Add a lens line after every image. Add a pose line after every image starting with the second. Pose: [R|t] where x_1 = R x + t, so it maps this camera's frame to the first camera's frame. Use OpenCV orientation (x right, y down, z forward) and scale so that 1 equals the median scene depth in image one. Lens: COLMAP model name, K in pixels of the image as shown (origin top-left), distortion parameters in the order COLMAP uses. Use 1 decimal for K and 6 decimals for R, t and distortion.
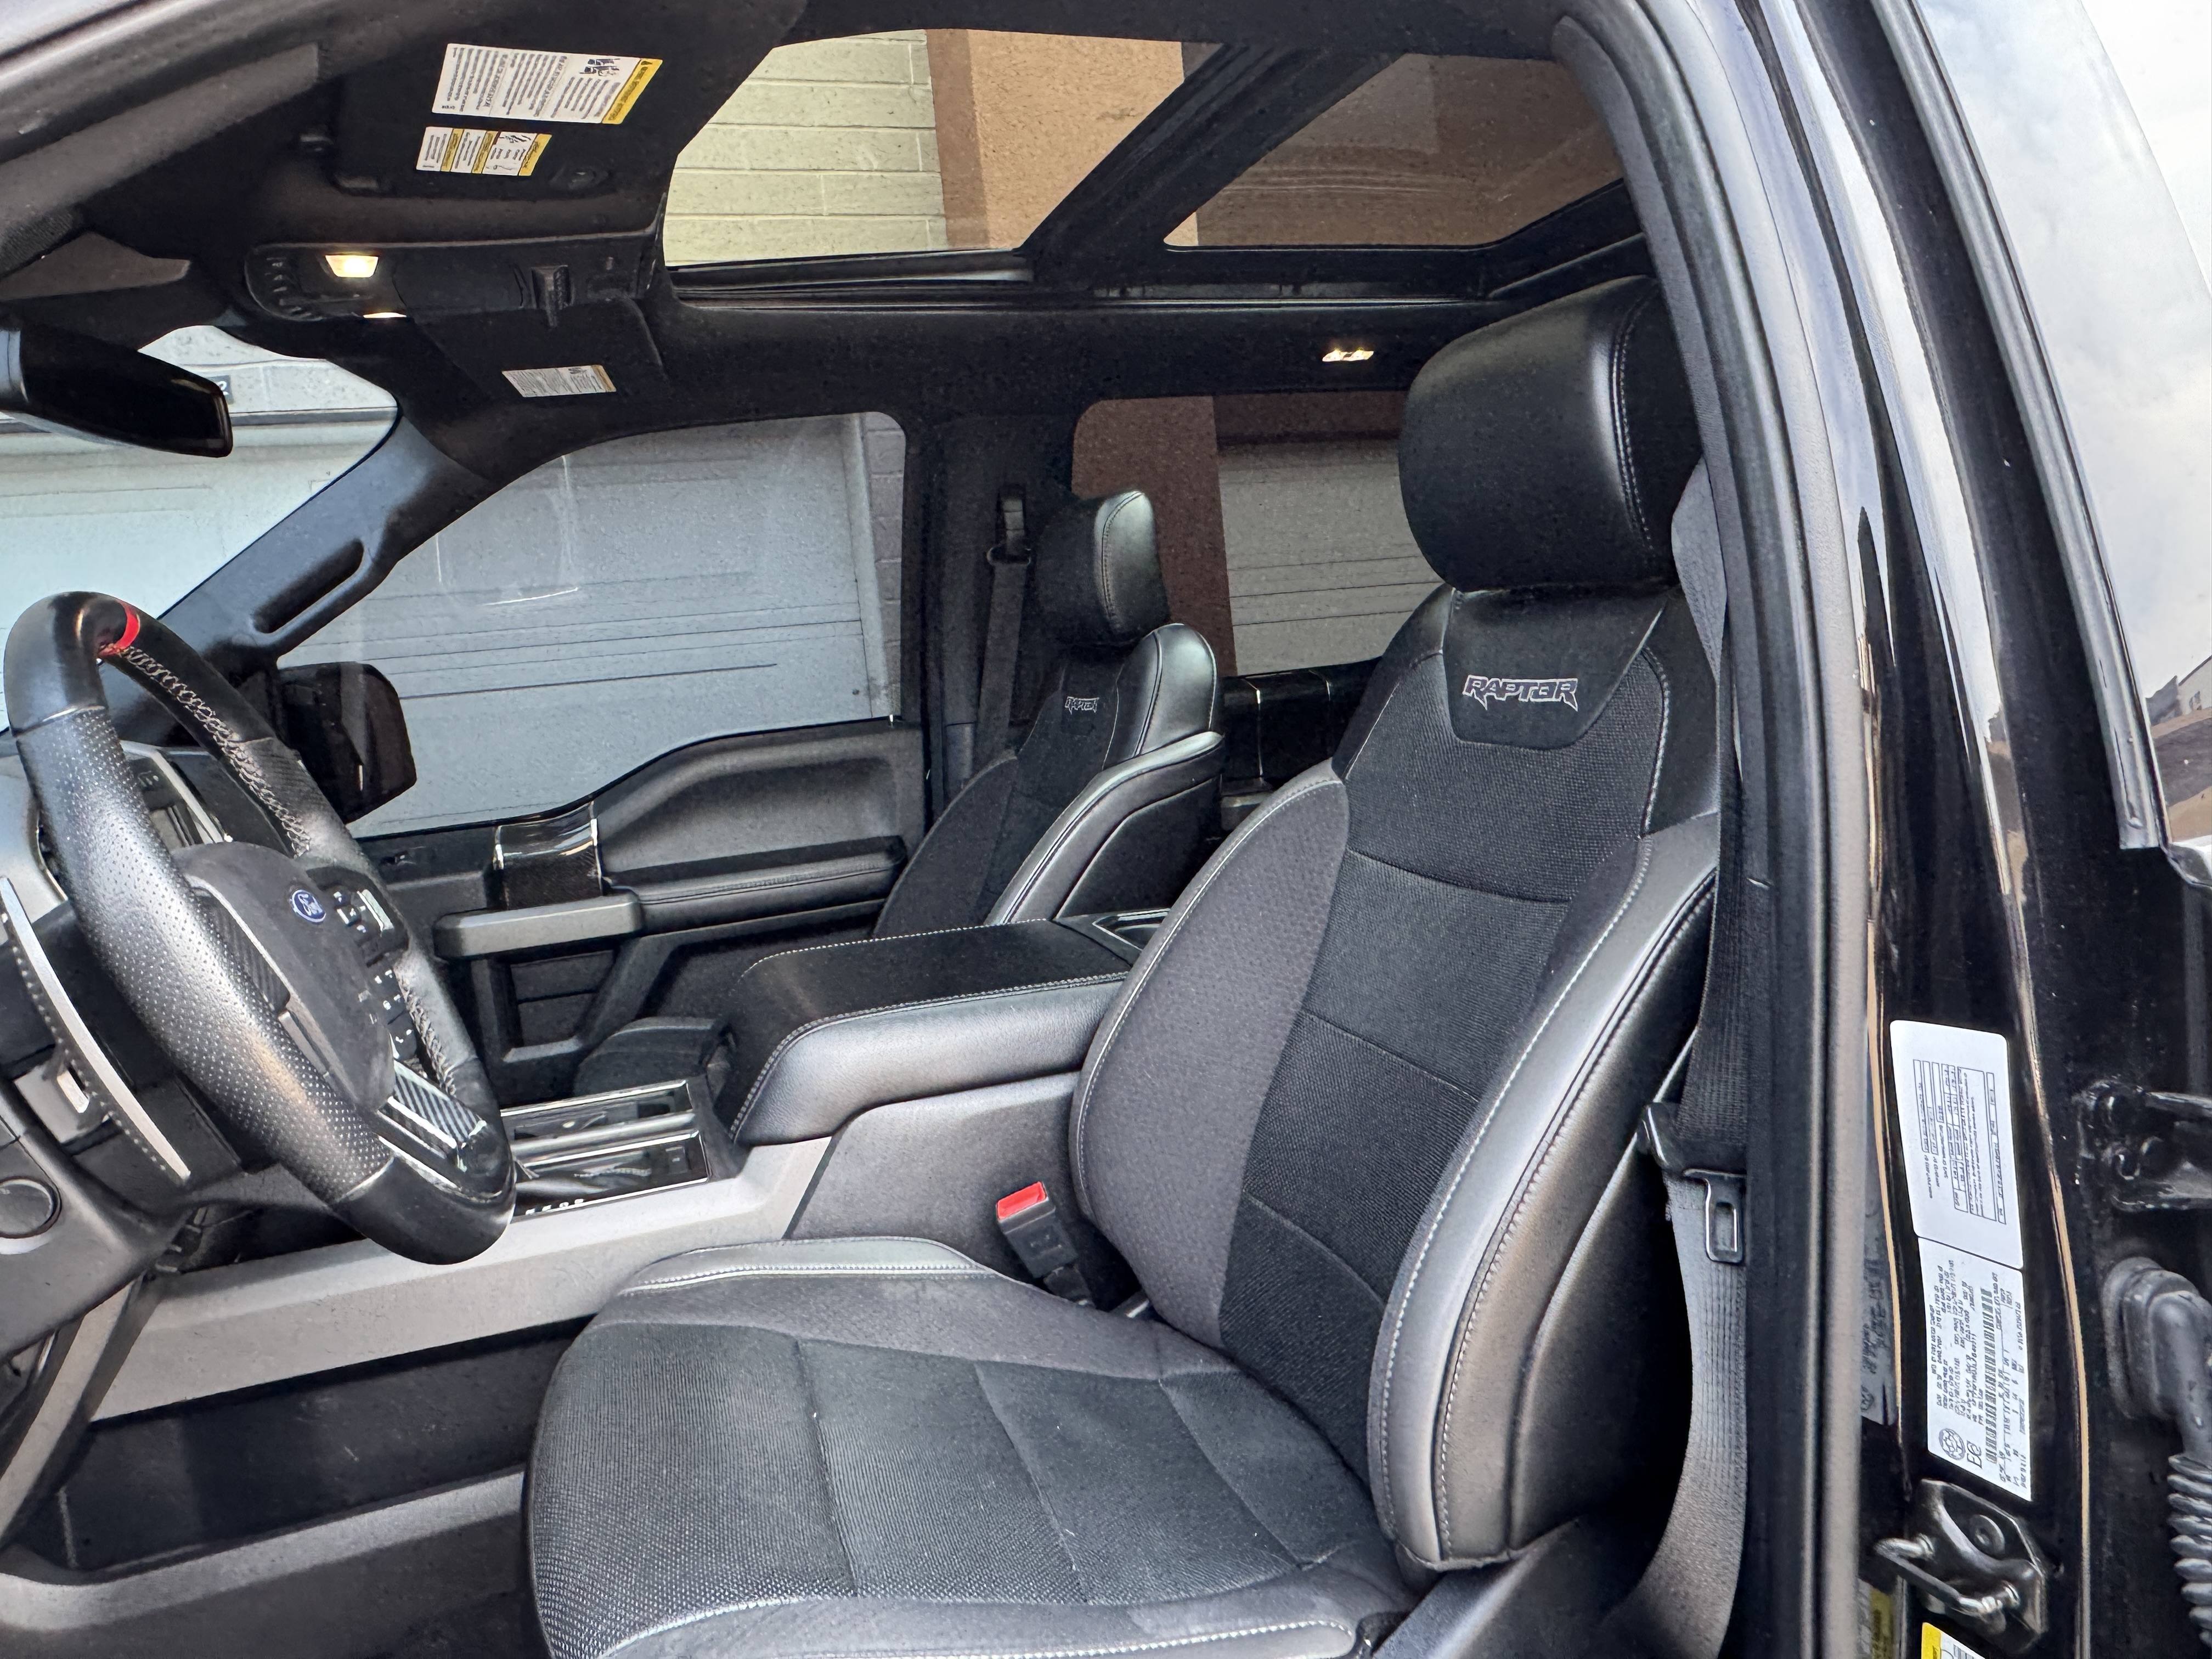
lens RADIAL K [[1437.2, 0, 1096.1], [0, 1437.2, 808.4], [0, 0, 1]] dist [-0.008674, 0.009076]
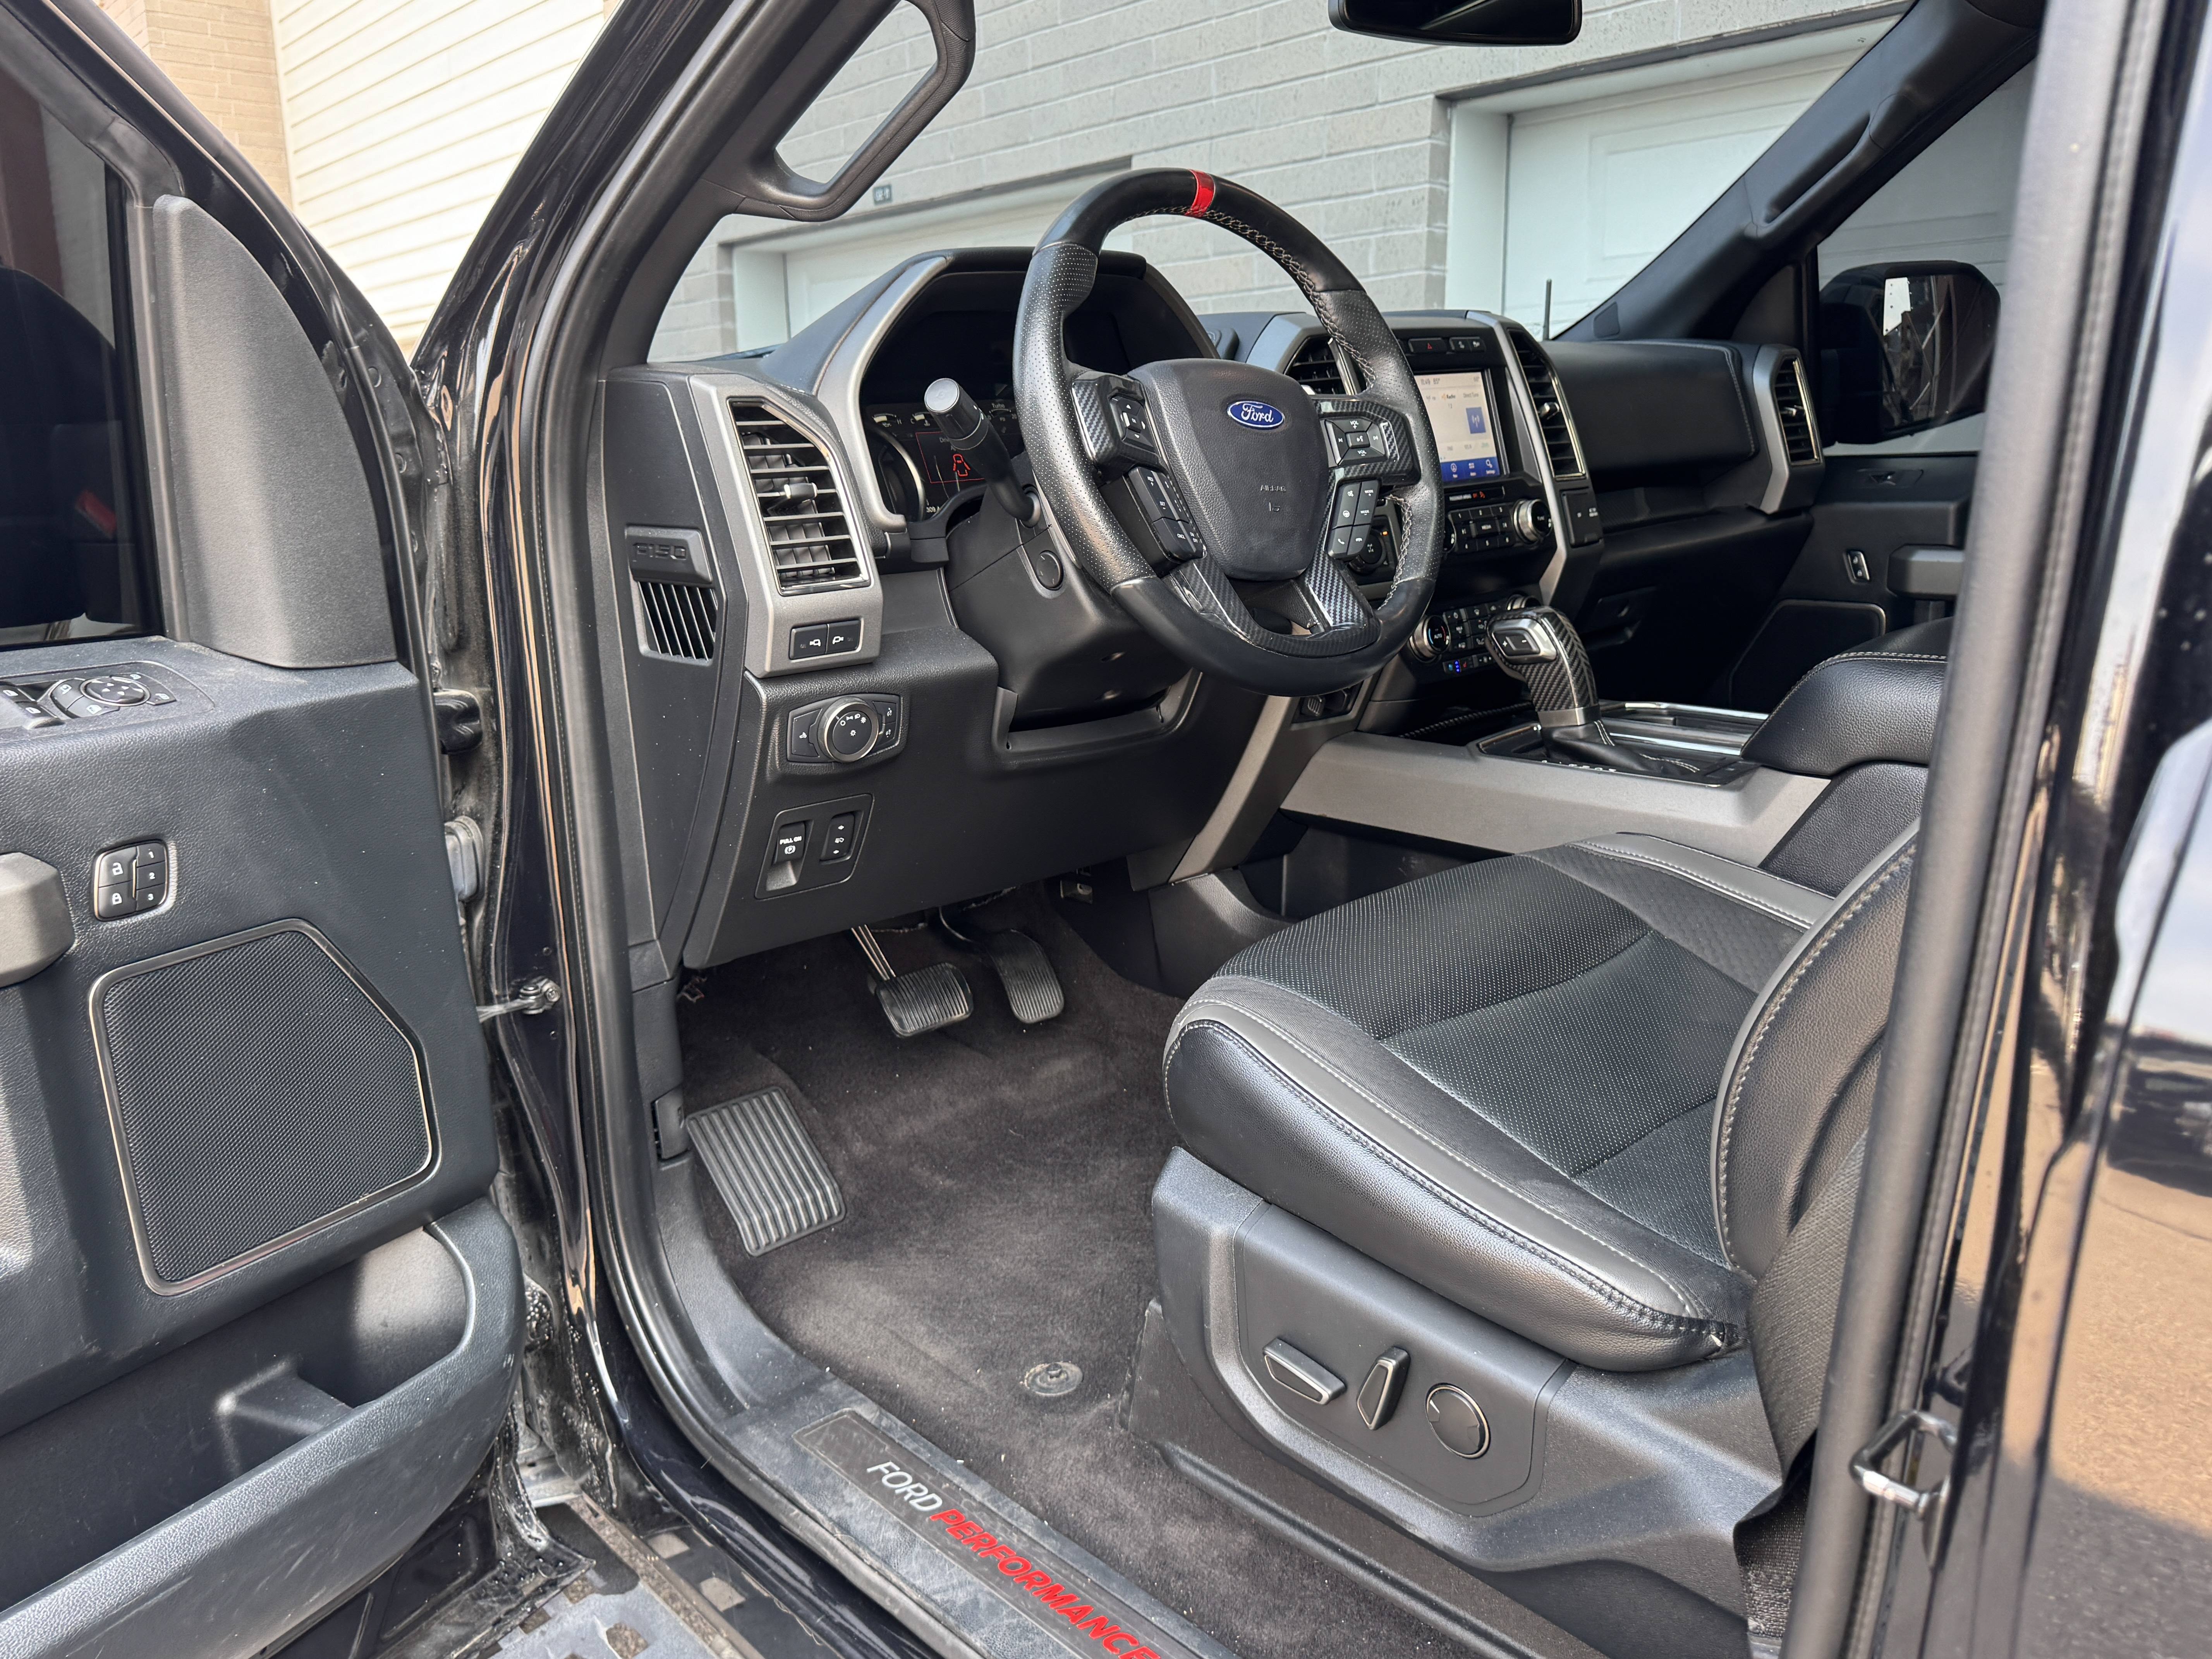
lens RADIAL K [[1686.8, 0, 1100.2], [0, 1686.8, 837.4], [0, 0, 1]] dist [0.044071, -0.068456]
pose [[0.385121, 0.291727, -0.875544, 0.389674], [-0.106717, 0.956436, 0.271738, 0.014256], [0.916675, -0.011216, 0.399476, 0.098977]]
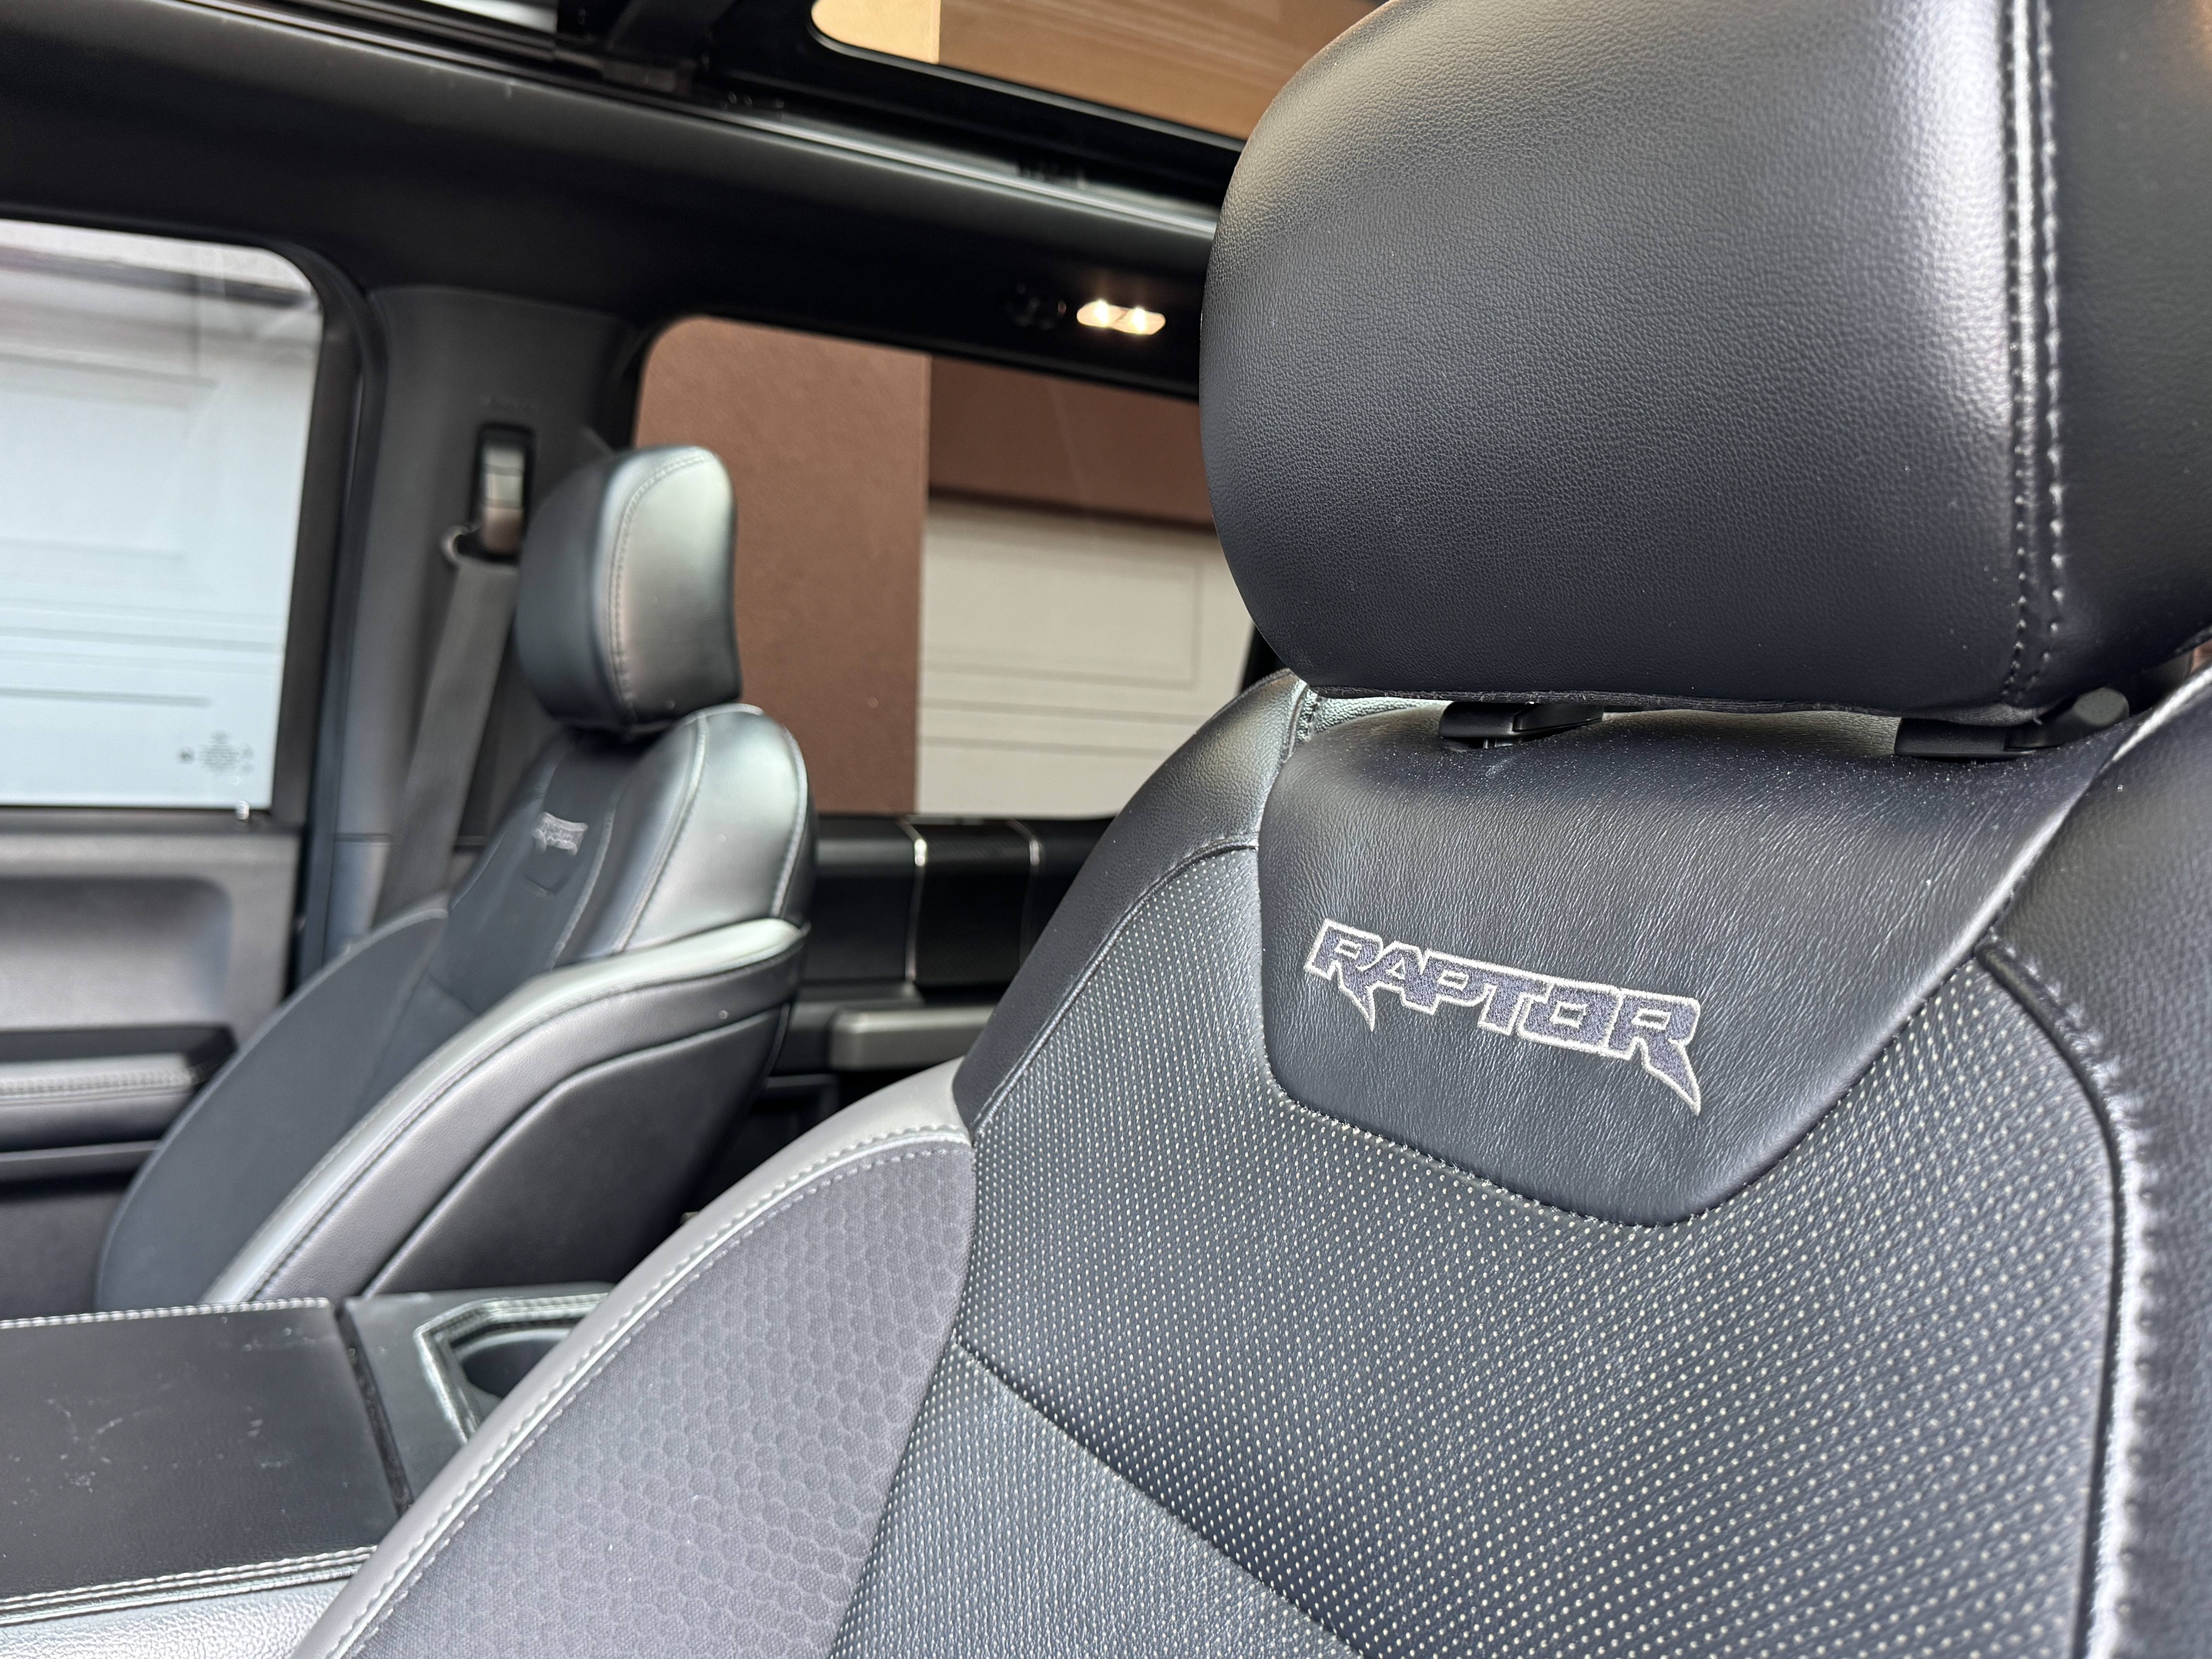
lens RADIAL K [[1686.8, 0, 1130.0], [0, 1686.8, 864.3], [0, 0, 1]] dist [0.044071, -0.068456]
pose [[0.972294, 0.122032, 0.199380, 0.076958], [-0.110411, 0.991527, -0.068443, -0.044470], [-0.206042, 0.044533, 0.977529, 0.366555]]
